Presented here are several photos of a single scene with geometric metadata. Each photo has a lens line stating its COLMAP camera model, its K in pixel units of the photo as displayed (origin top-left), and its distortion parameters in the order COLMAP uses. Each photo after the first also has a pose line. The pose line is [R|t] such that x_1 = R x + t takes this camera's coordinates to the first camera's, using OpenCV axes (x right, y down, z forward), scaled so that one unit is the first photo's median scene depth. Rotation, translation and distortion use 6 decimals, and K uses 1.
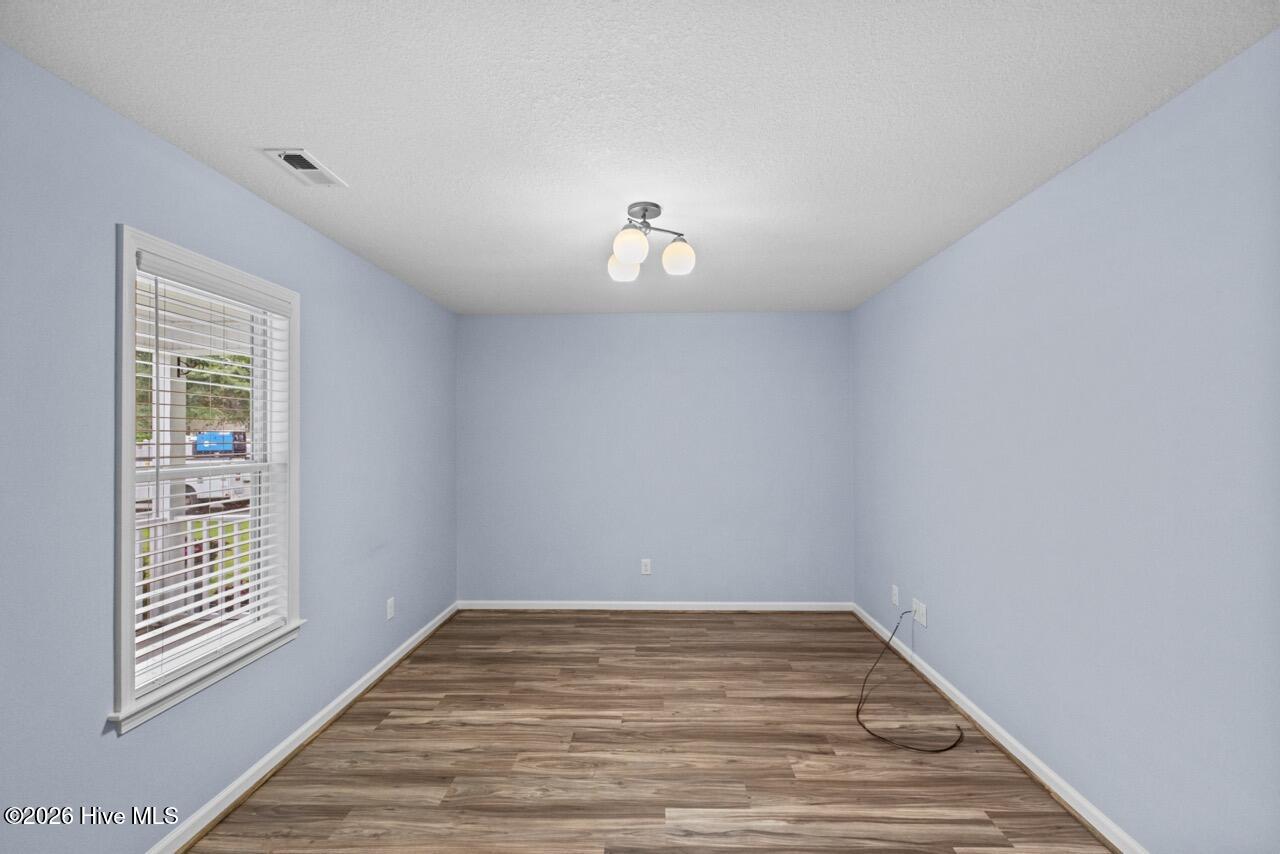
lens RADIAL K [[574.8, 0, 638.6], [0, 574.8, 434.7], [0, 0, 1]] dist [0.005041, 0.000709]
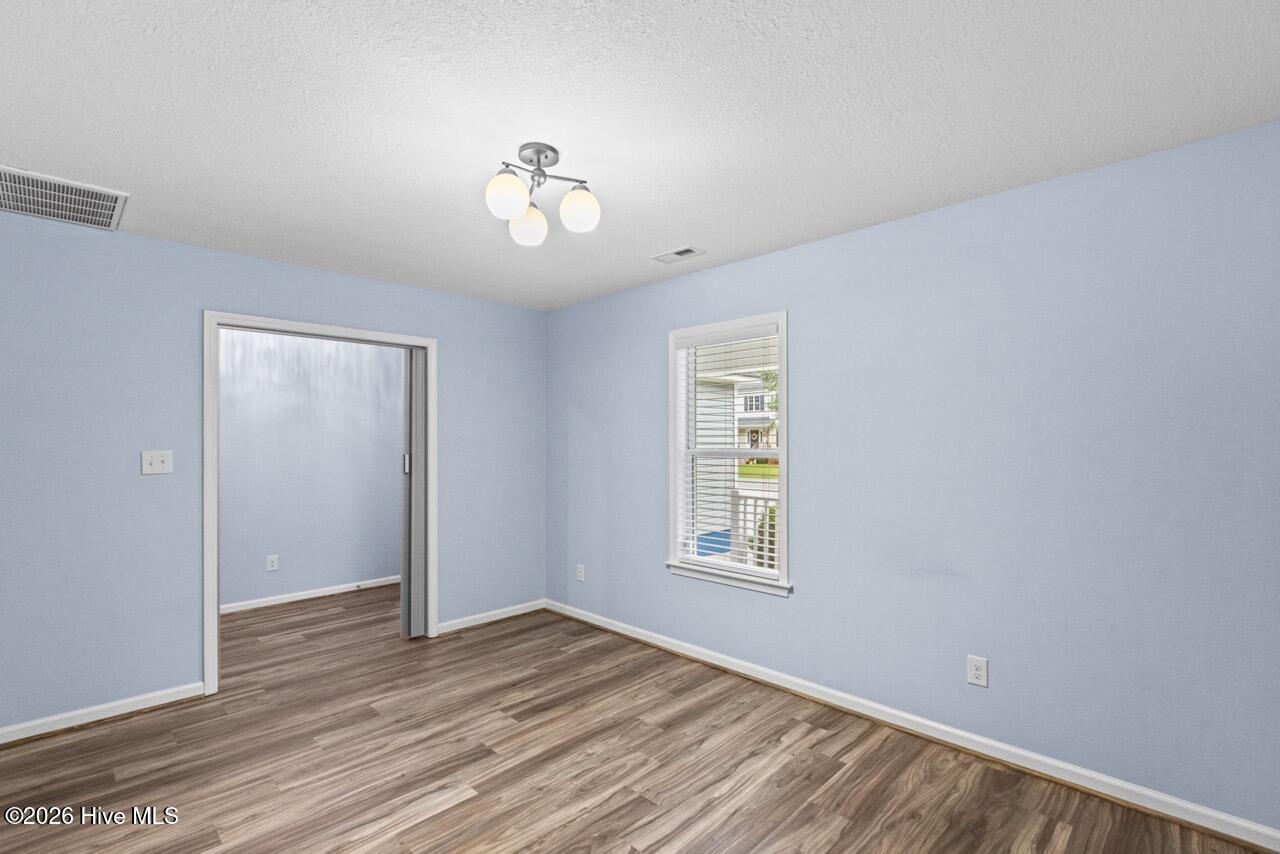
lens RADIAL K [[574.8, 0, 639.3], [0, 574.8, 432.7], [0, 0, 1]] dist [0.005041, 0.000709]
pose [[-0.675960, -0.005176, -0.736920, 0.543806], [0.009466, 0.999832, -0.015705, 0.024007], [0.736877, -0.017592, -0.675798, 1.703823]]
